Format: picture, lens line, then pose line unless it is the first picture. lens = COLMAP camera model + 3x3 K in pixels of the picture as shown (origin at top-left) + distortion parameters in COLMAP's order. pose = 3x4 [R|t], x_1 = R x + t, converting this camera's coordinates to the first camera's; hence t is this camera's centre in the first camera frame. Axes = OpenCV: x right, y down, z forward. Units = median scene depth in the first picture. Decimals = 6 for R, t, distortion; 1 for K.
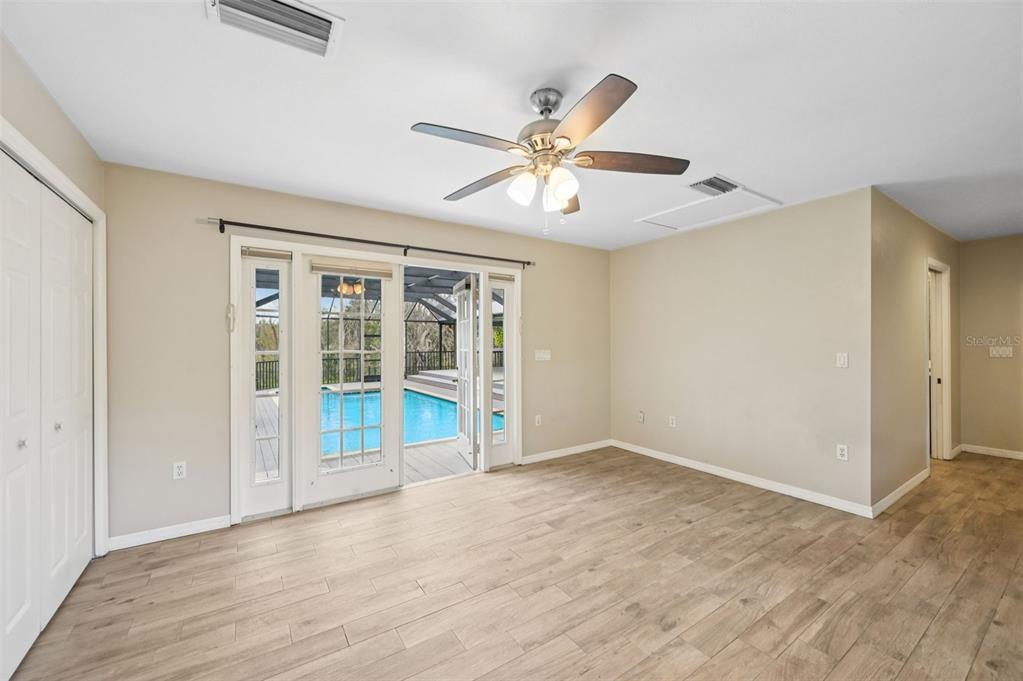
lens RADIAL K [[404.6, 0, 509.6], [0, 404.6, 345.0], [0, 0, 1]] dist [-0.001080, -0.000112]
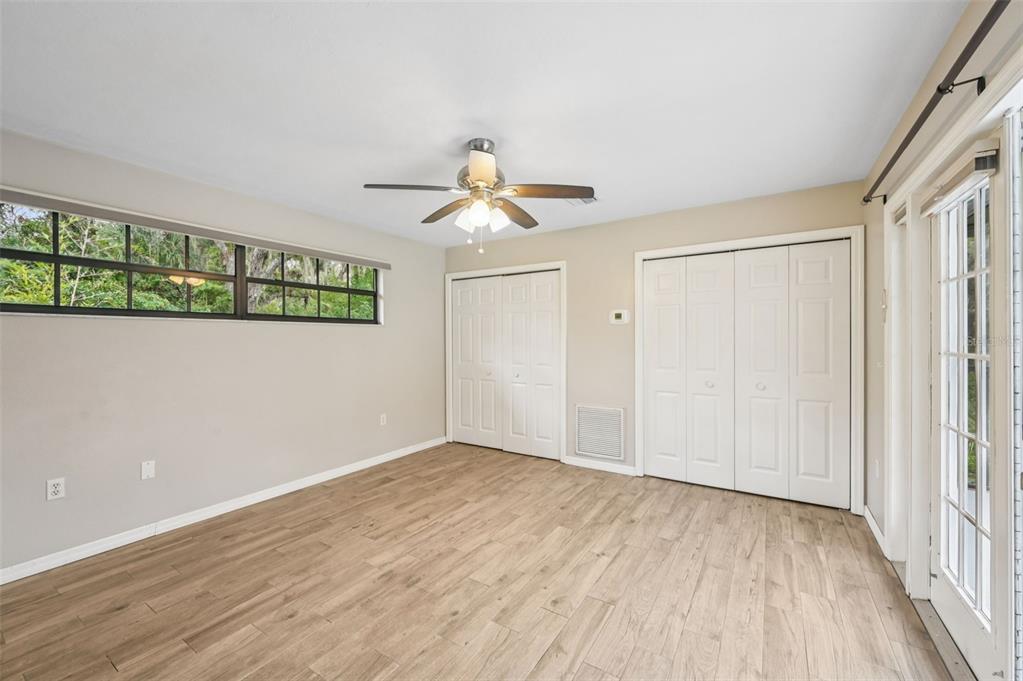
lens RADIAL K [[404.6, 0, 510.7], [0, 404.6, 337.6], [0, 0, 1]] dist [-0.001080, -0.000112]
pose [[-0.916233, 0.007463, -0.400576, 0.412238], [0.004641, 0.999957, 0.008016, -0.013161], [0.400619, 0.005486, -0.916228, 1.744333]]
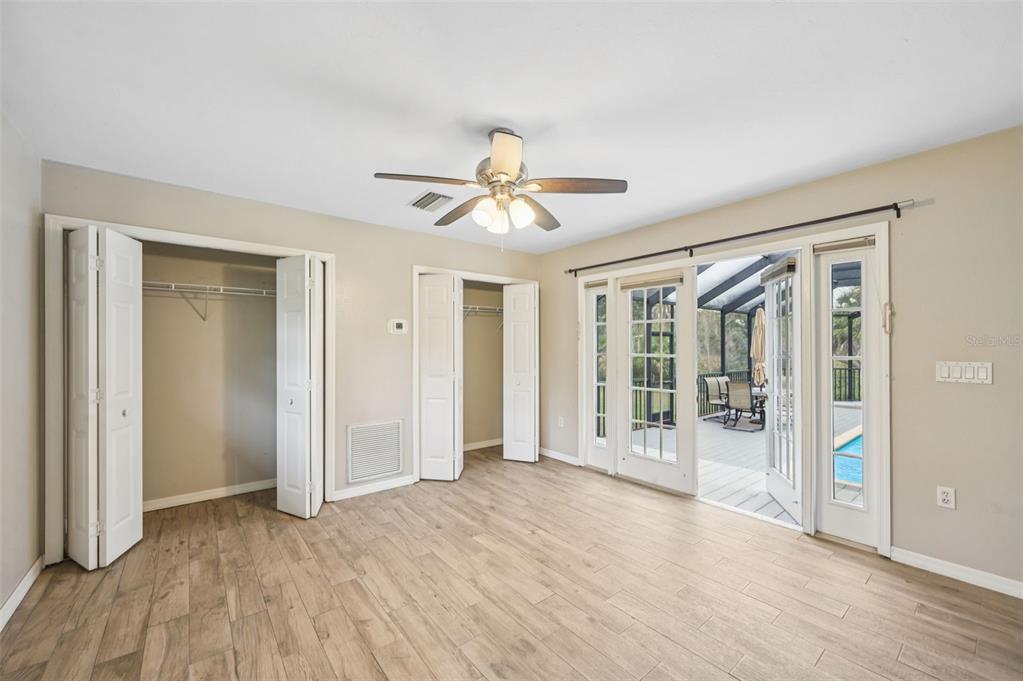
lens RADIAL K [[404.6, 0, 513.1], [0, 404.6, 342.4], [0, 0, 1]] dist [-0.001080, -0.000112]
pose [[0.089713, -0.008784, -0.995929, 0.992305], [-0.005329, 0.999943, -0.009300, -0.007263], [0.995953, 0.006141, 0.089661, 0.736440]]
